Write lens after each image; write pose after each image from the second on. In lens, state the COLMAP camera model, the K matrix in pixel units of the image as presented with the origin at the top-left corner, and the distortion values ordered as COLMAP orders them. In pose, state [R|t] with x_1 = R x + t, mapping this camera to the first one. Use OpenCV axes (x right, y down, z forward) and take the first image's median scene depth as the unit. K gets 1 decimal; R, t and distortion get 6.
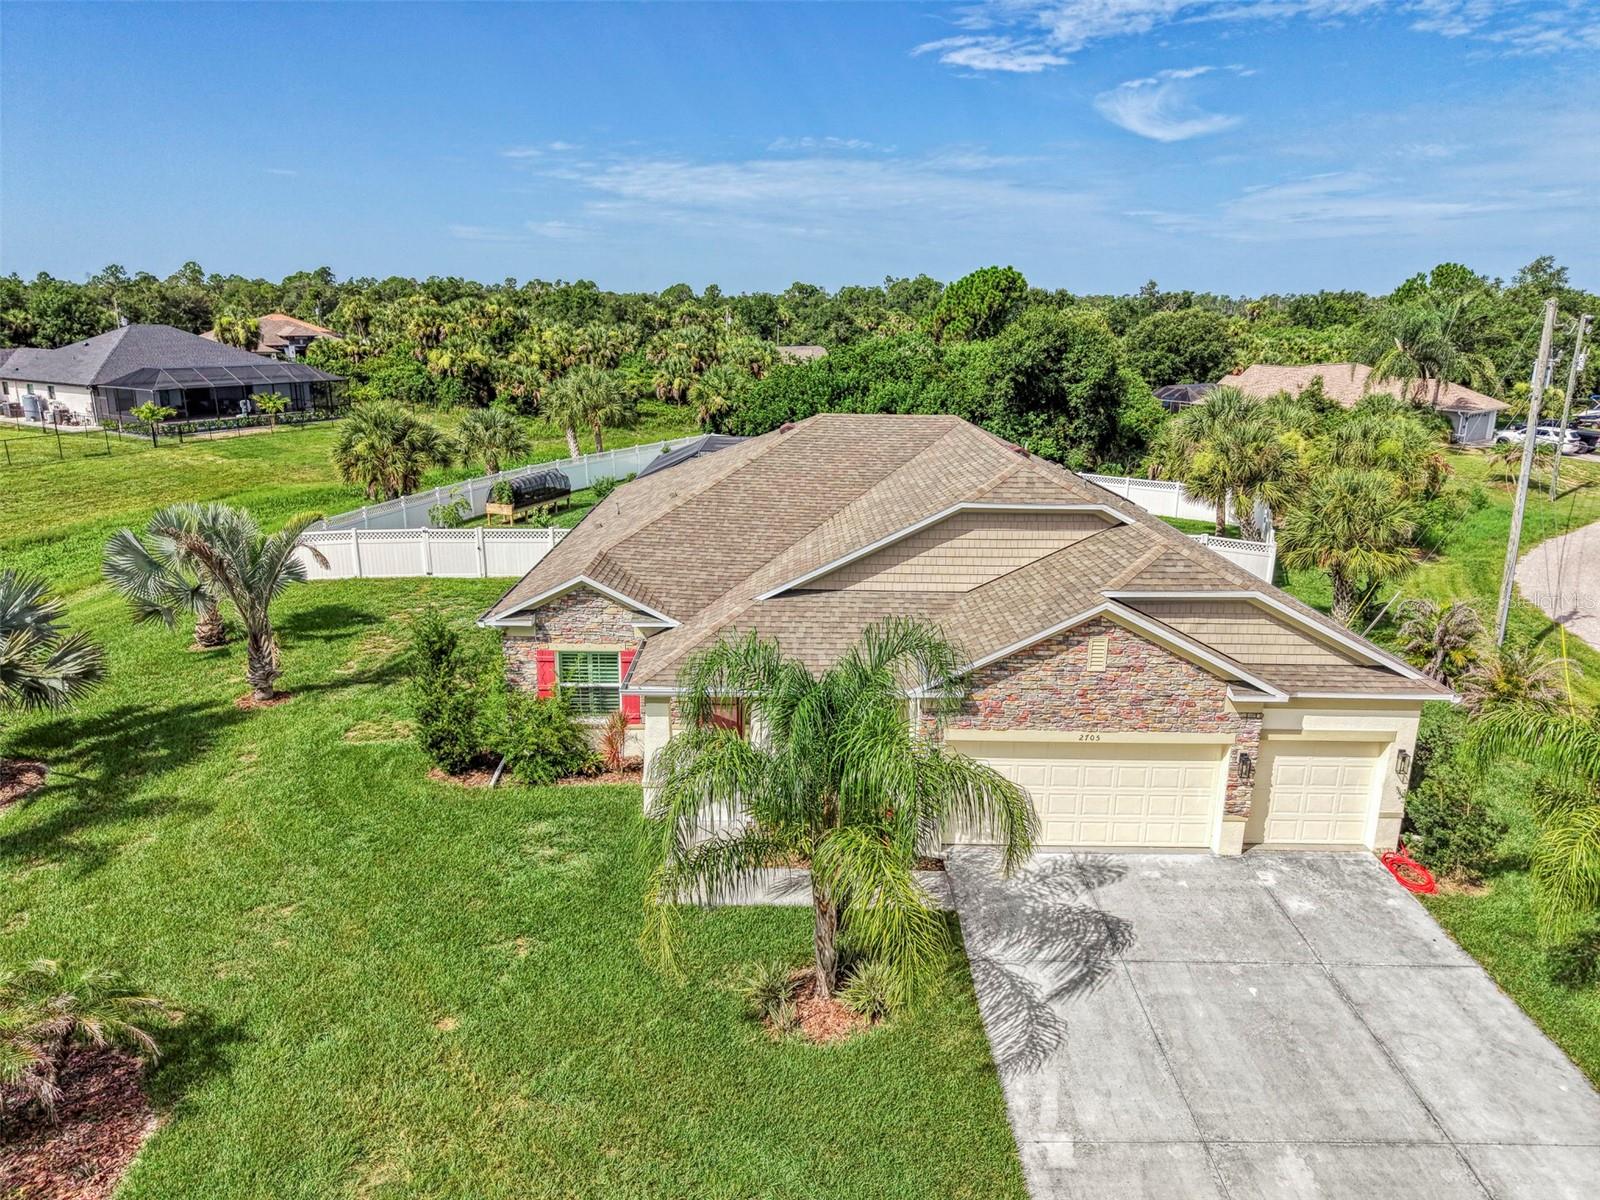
lens RADIAL K [[1086.1, 0, 799.1], [0, 1086.1, 583.6], [0, 0, 1]] dist [0.008297, 0.000477]
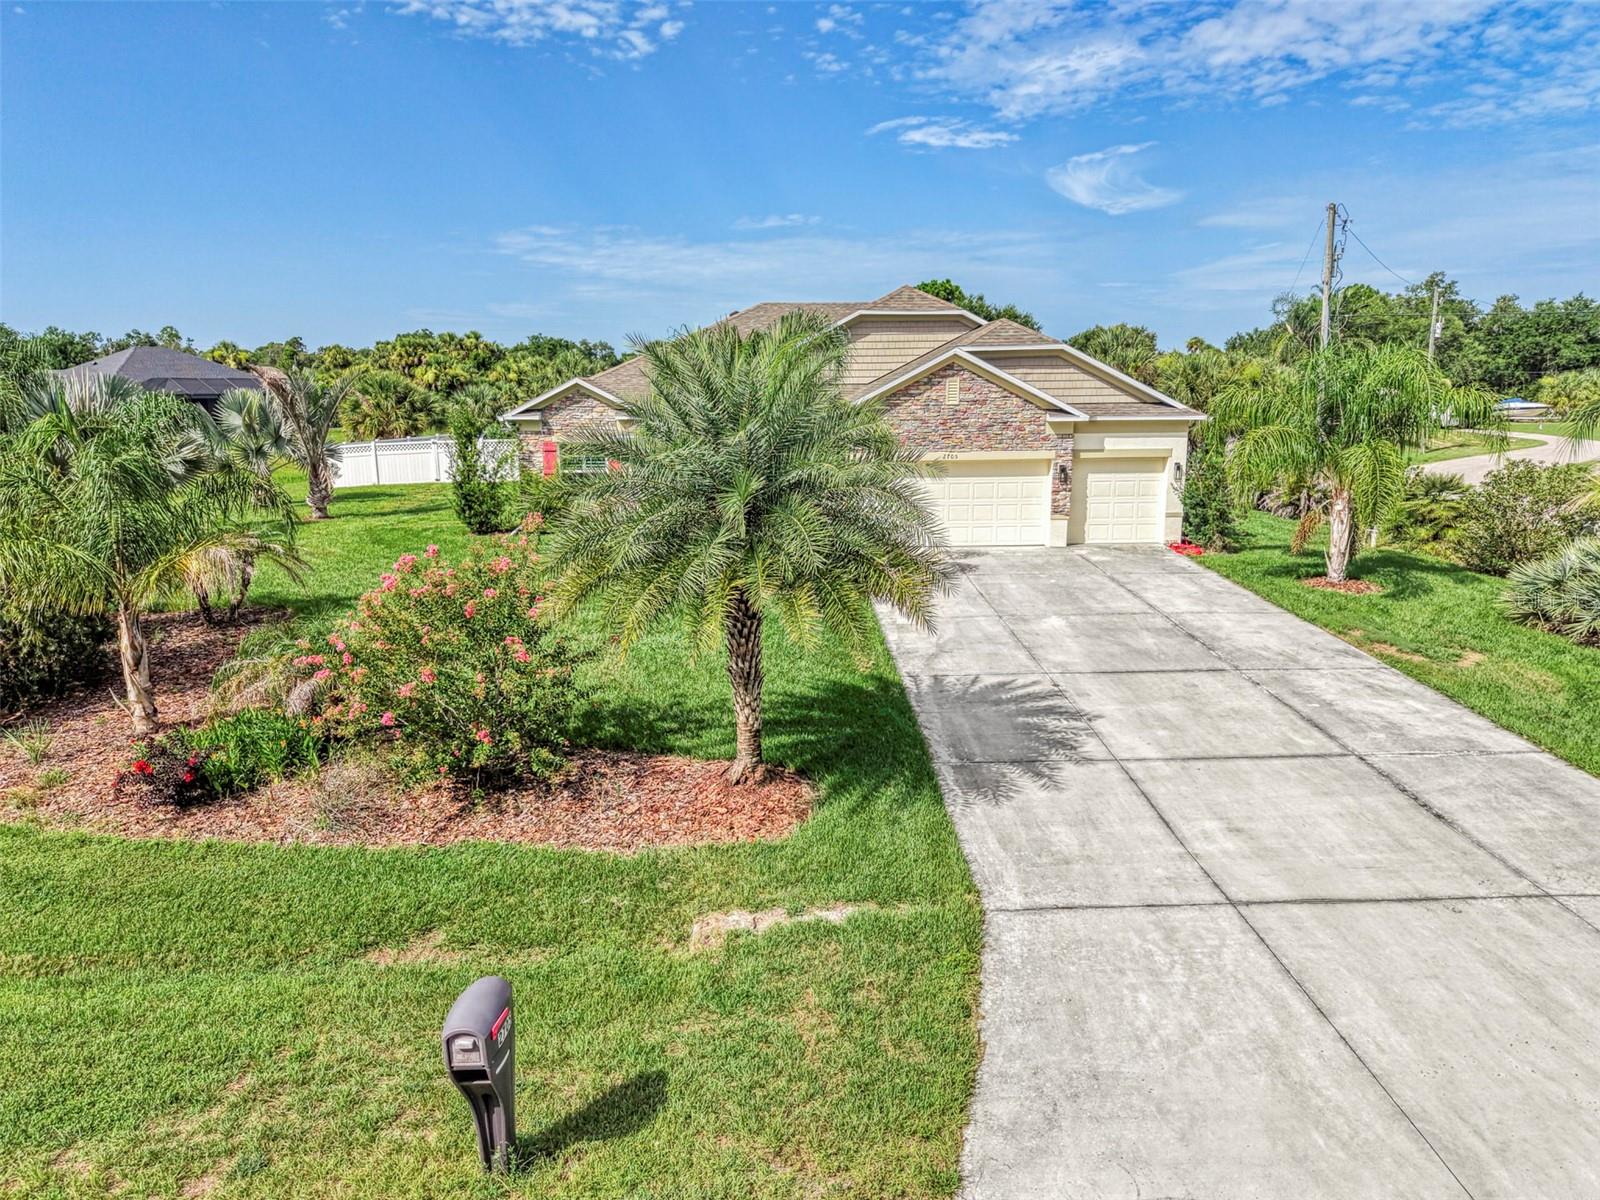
lens RADIAL K [[1092.8, 0, 797.3], [0, 1092.8, 597.4], [0, 0, 1]] dist [0.012673, -0.003063]
pose [[0.999408, -0.024524, 0.024117, 0.010258], [0.025835, 0.998116, -0.055642, 0.117439], [-0.022707, 0.056232, 0.998159, -0.111405]]
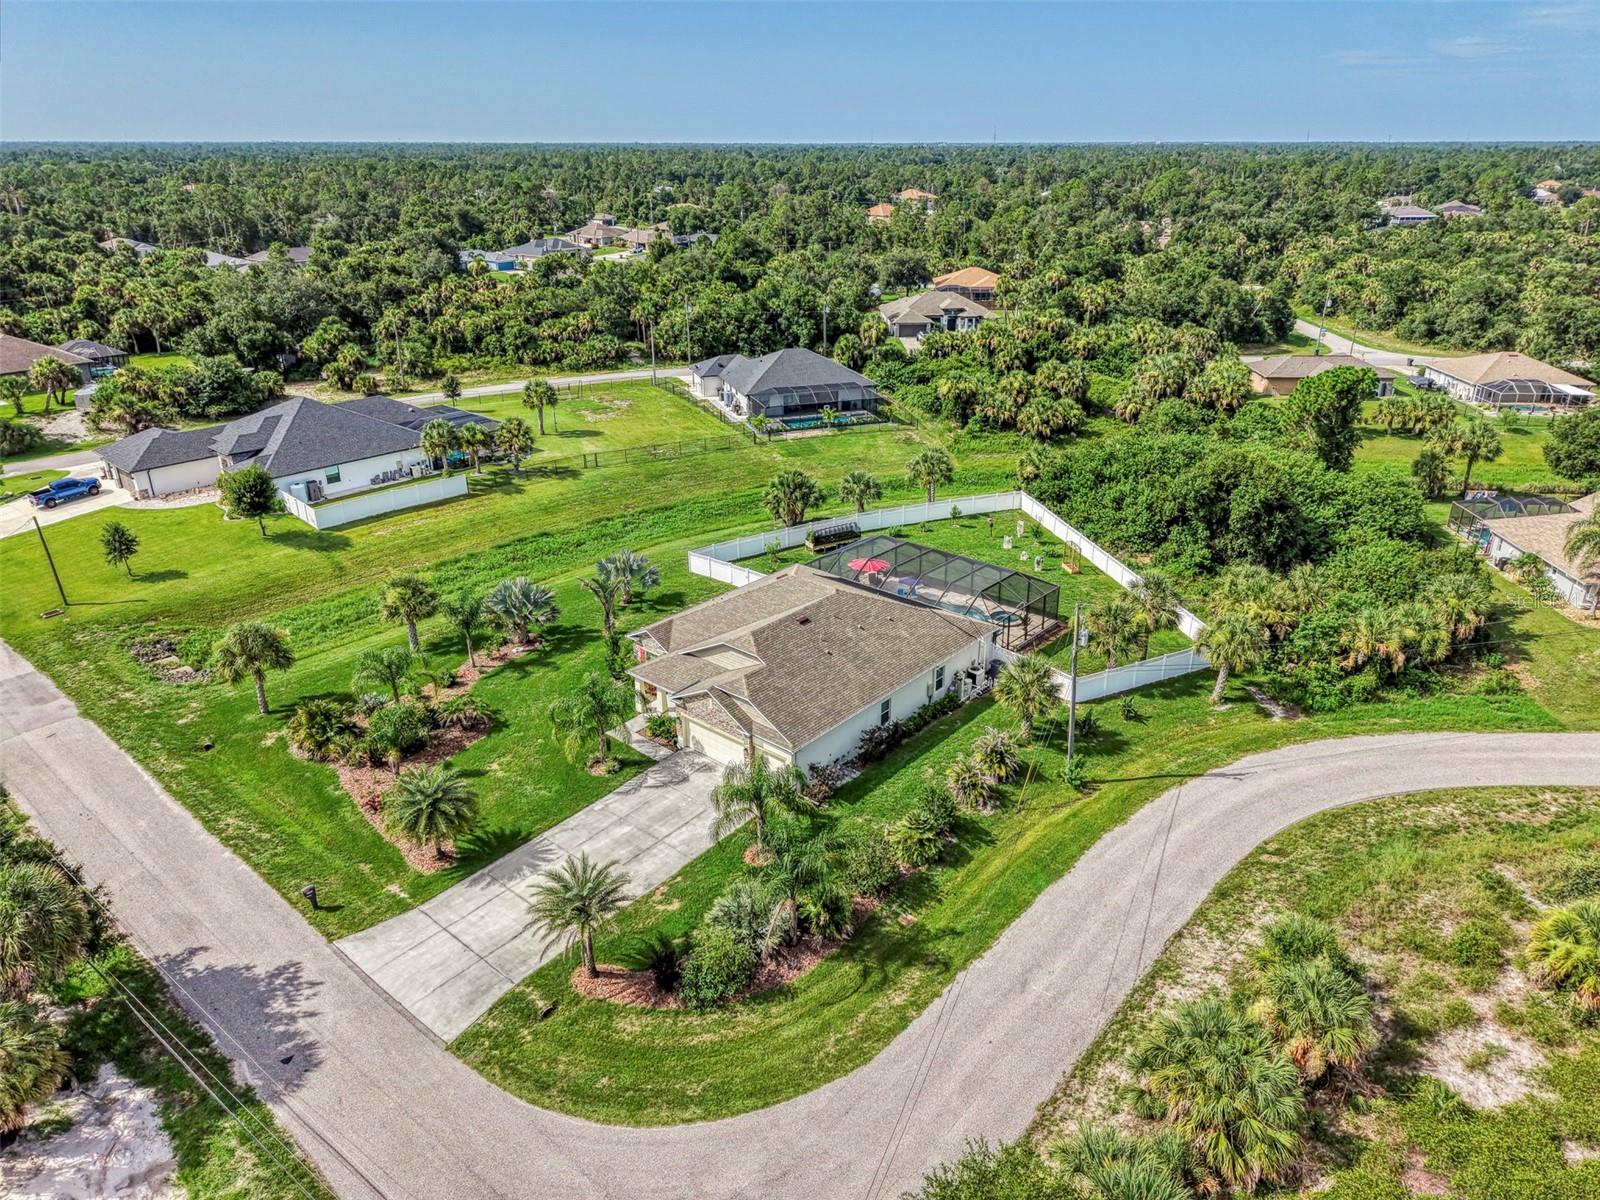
lens RADIAL K [[1069.1, 0, 800.0], [0, 1069.1, 600.0], [0, 0, 1]] dist [0.059373, -0.074044]
pose [[0.750280, 0.244376, -0.614296, 0.690971], [-0.148313, 0.967708, 0.203825, -0.271558], [0.644269, -0.061818, 0.762296, -0.362680]]
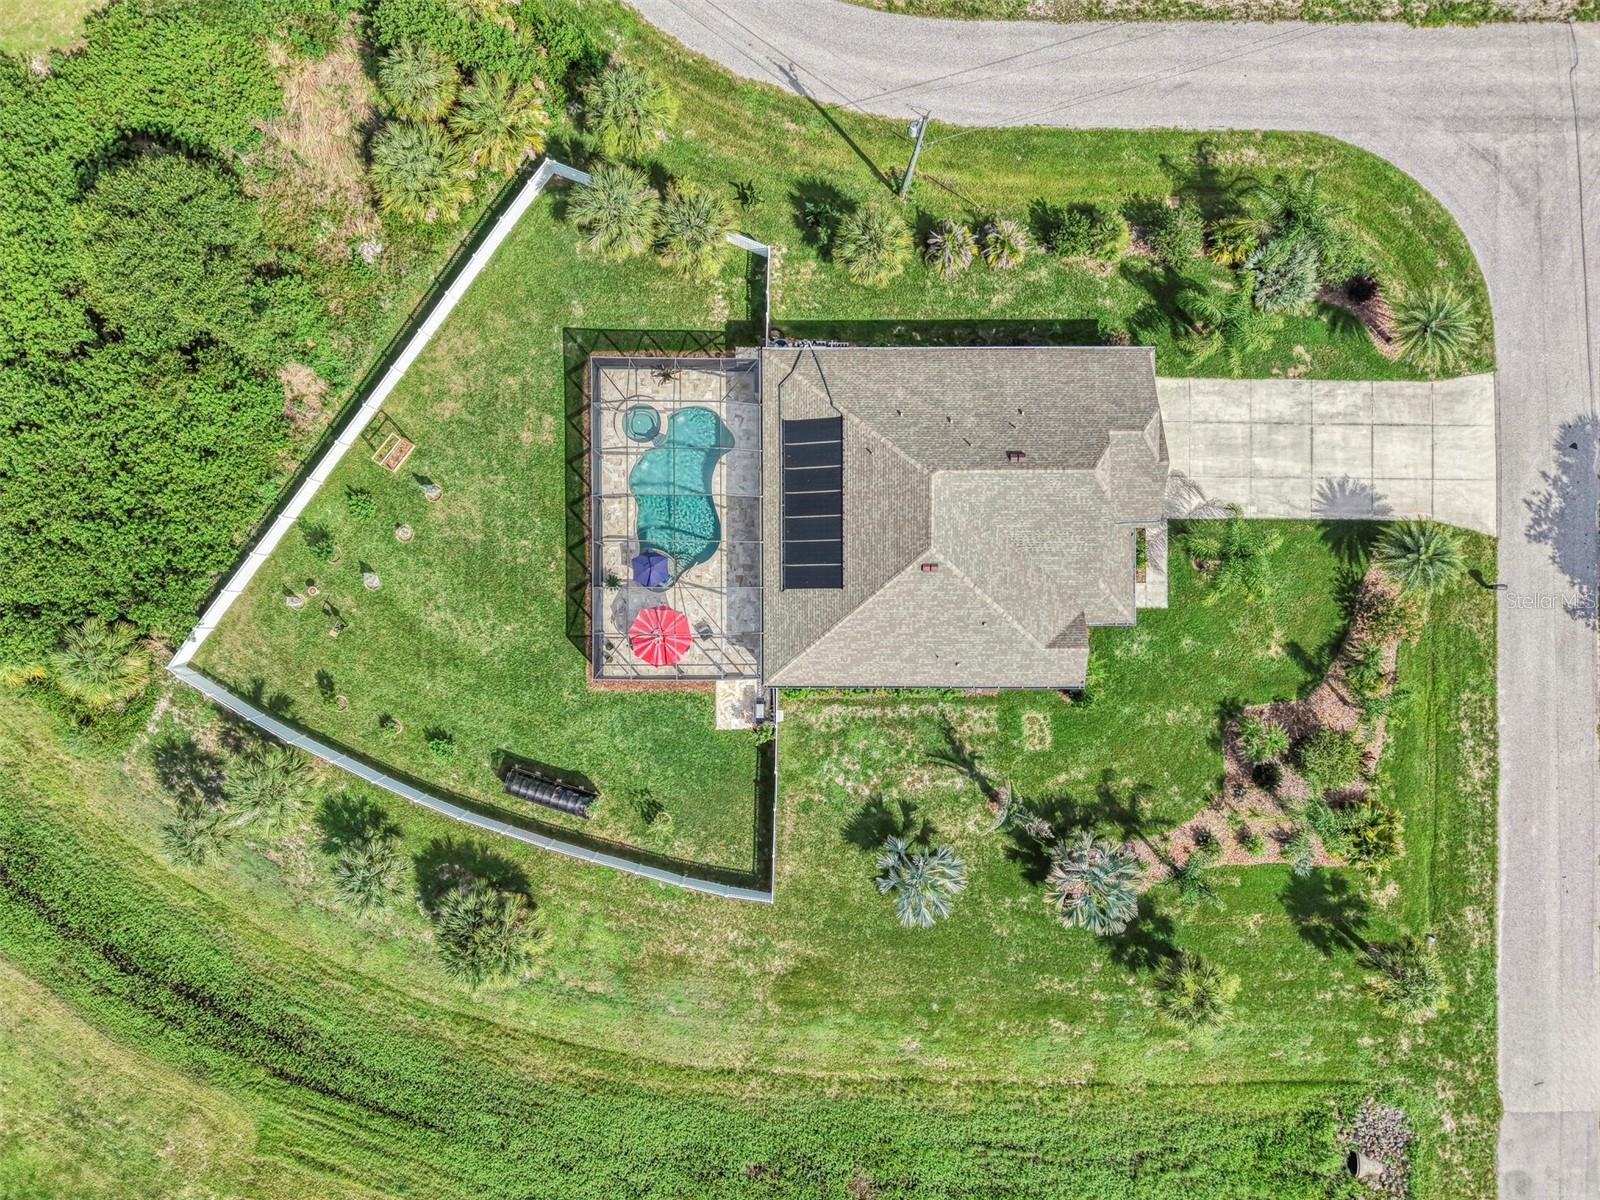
lens RADIAL K [[1099.3, 0, 802.5], [0, 1099.3, 595.4], [0, 0, 1]] dist [0.014485, -0.007139]
pose [[0.002071, -0.999950, -0.009818, -0.017008], [0.227409, -0.009090, 0.973757, -0.921914], [-0.973797, -0.004249, 0.227379, 0.371299]]
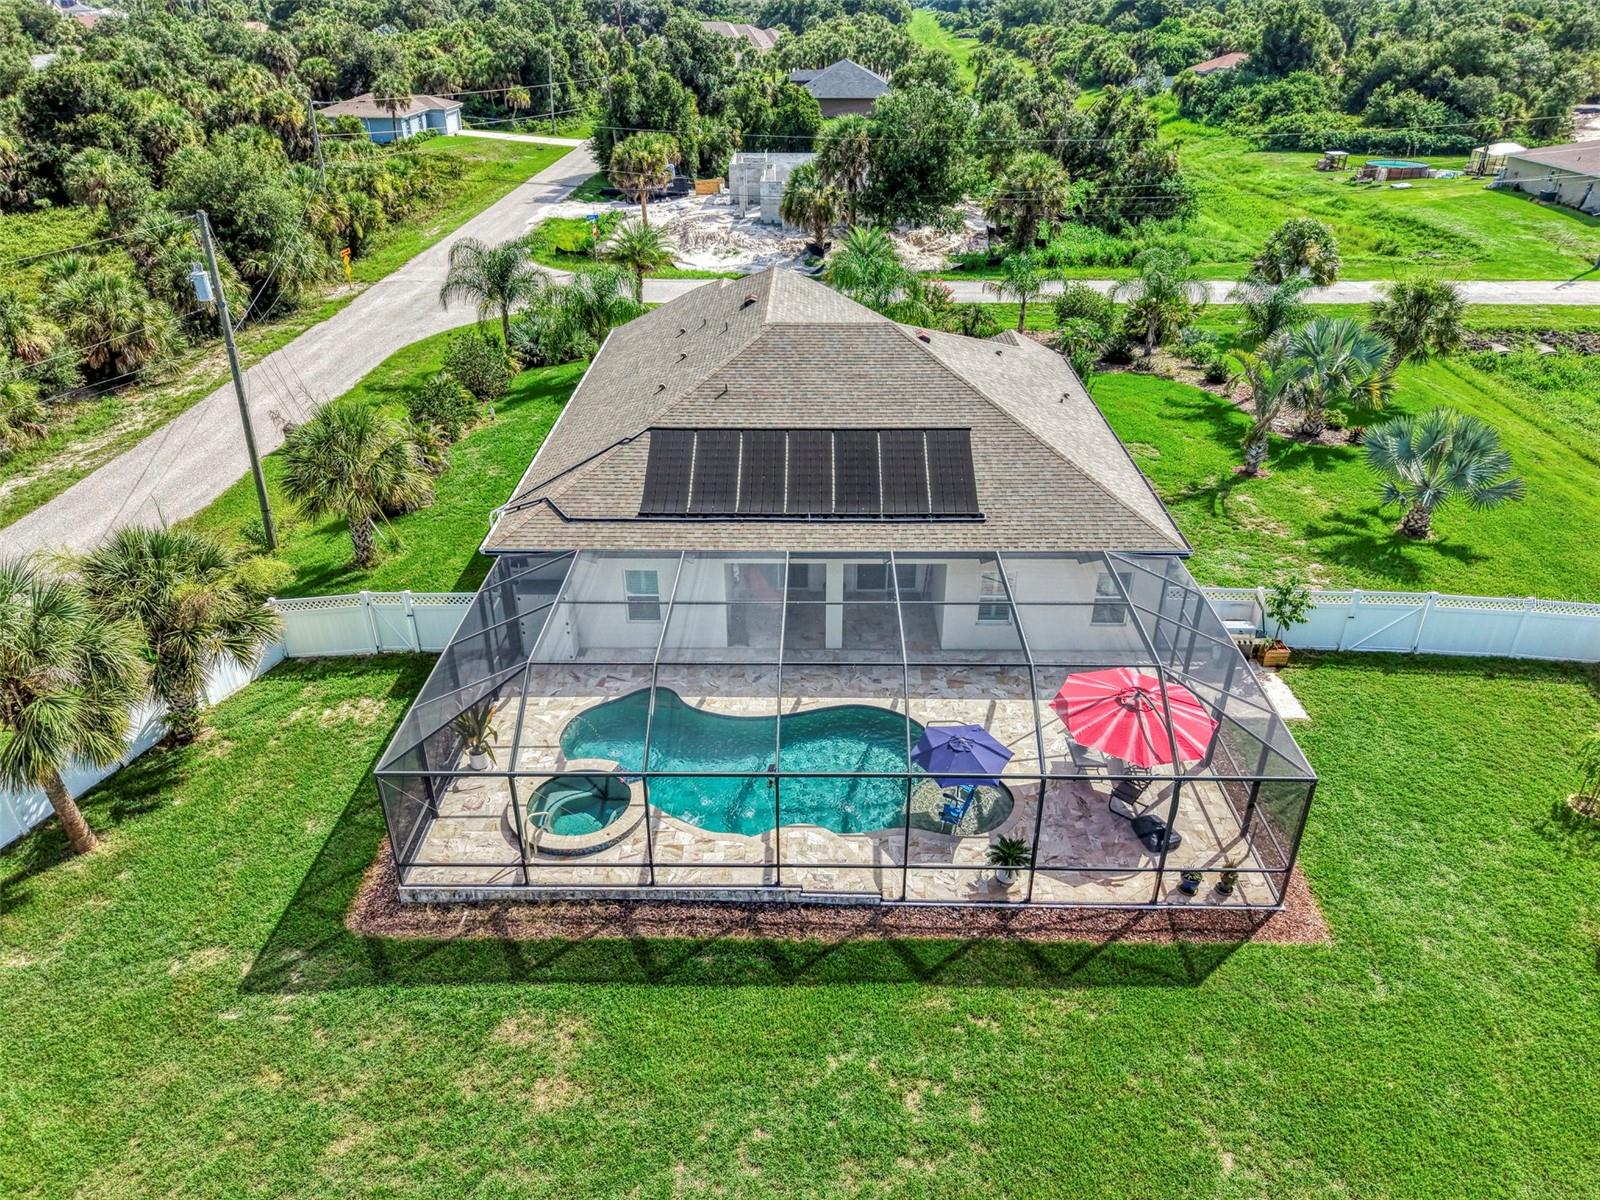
lens RADIAL K [[1099.3, 0, 802.5], [0, 1099.3, 595.4], [0, 0, 1]] dist [0.014485, -0.007139]
pose [[-0.999797, -0.019030, 0.006653, 0.046738], [-0.009302, 0.728251, 0.685247, -0.334150], [-0.017885, 0.685046, -0.728280, 0.933448]]
